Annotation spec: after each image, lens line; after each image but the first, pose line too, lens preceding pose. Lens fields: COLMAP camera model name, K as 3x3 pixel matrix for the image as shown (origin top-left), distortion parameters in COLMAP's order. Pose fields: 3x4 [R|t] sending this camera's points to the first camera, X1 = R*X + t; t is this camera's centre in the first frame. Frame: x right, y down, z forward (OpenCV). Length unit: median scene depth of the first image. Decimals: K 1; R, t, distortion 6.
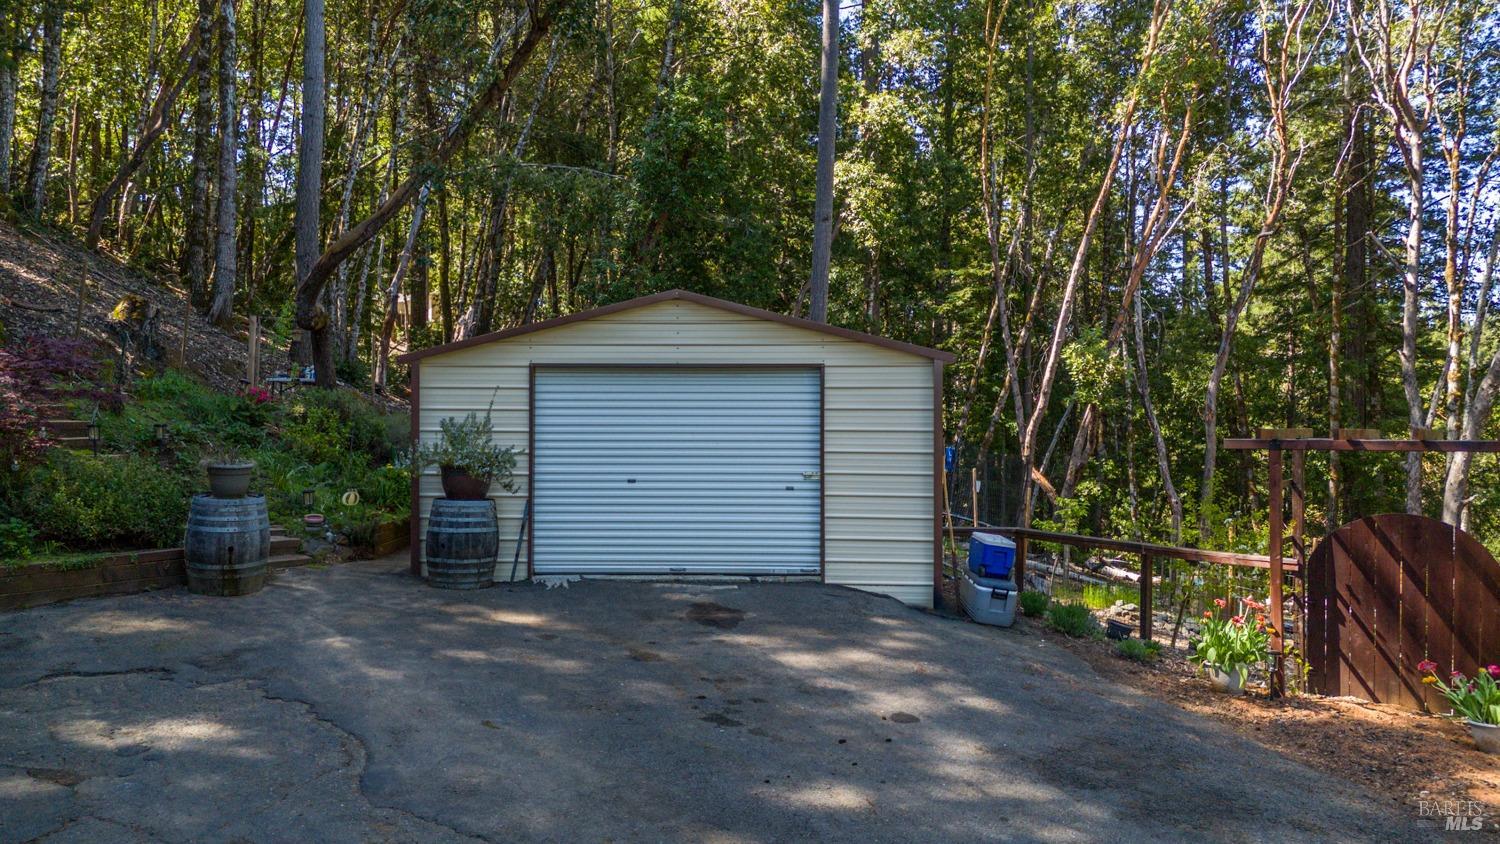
lens RADIAL K [[1091.9, 0, 746.8], [0, 1091.9, 424.3], [0, 0, 1]] dist [0.057374, -0.056177]
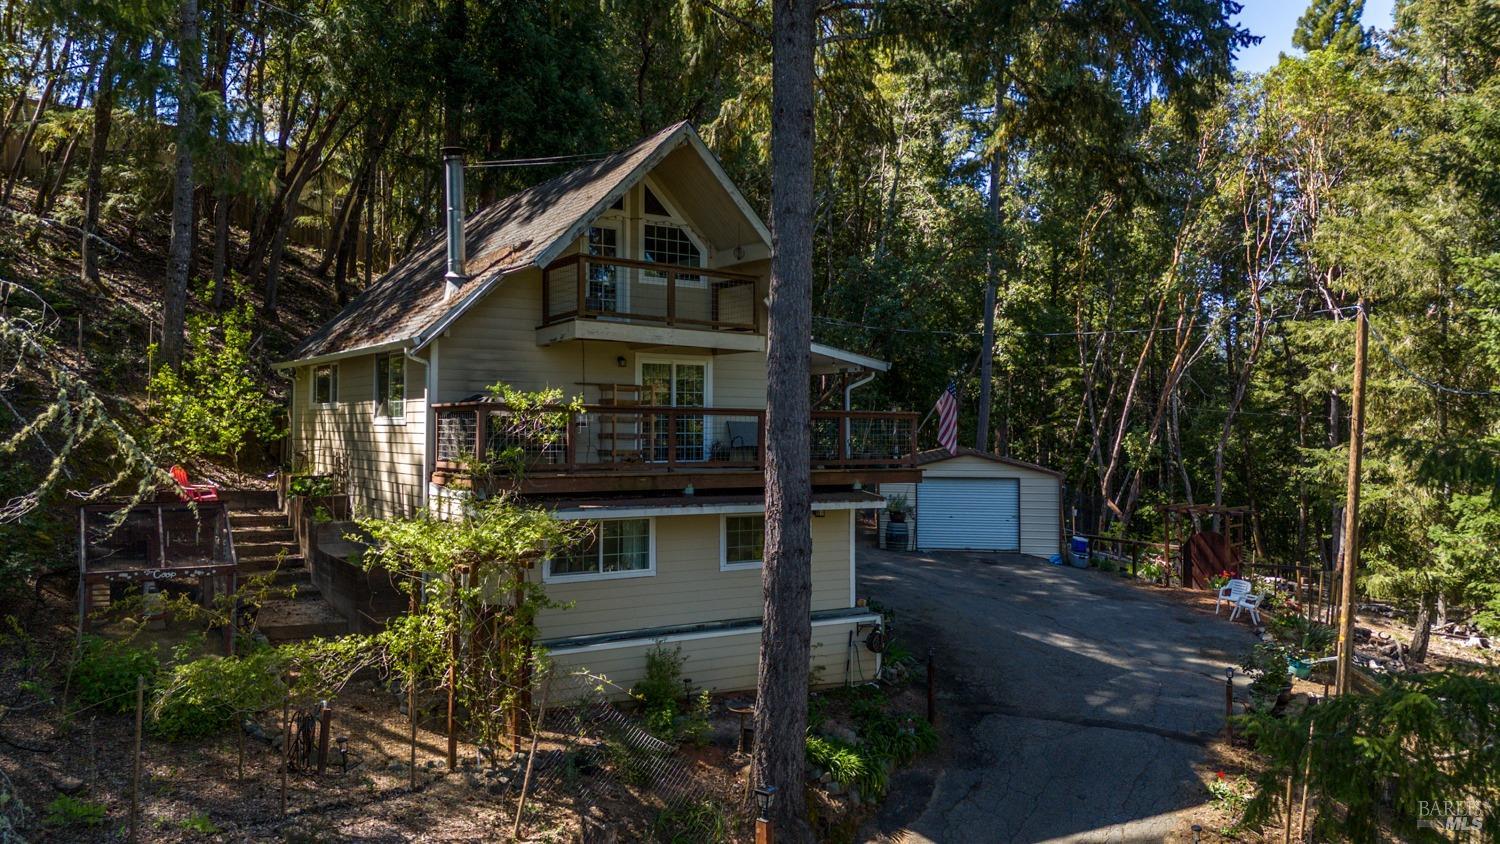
lens RADIAL K [[1015.4, 0, 750.0], [0, 1015.4, 422.0], [0, 0, 1]] dist [0.040633, -0.043060]
pose [[0.994719, 0.001277, -0.102625, -0.363638], [-0.002634, 0.999911, -0.013089, -0.165299], [0.102599, 0.013291, 0.994634, -1.765787]]
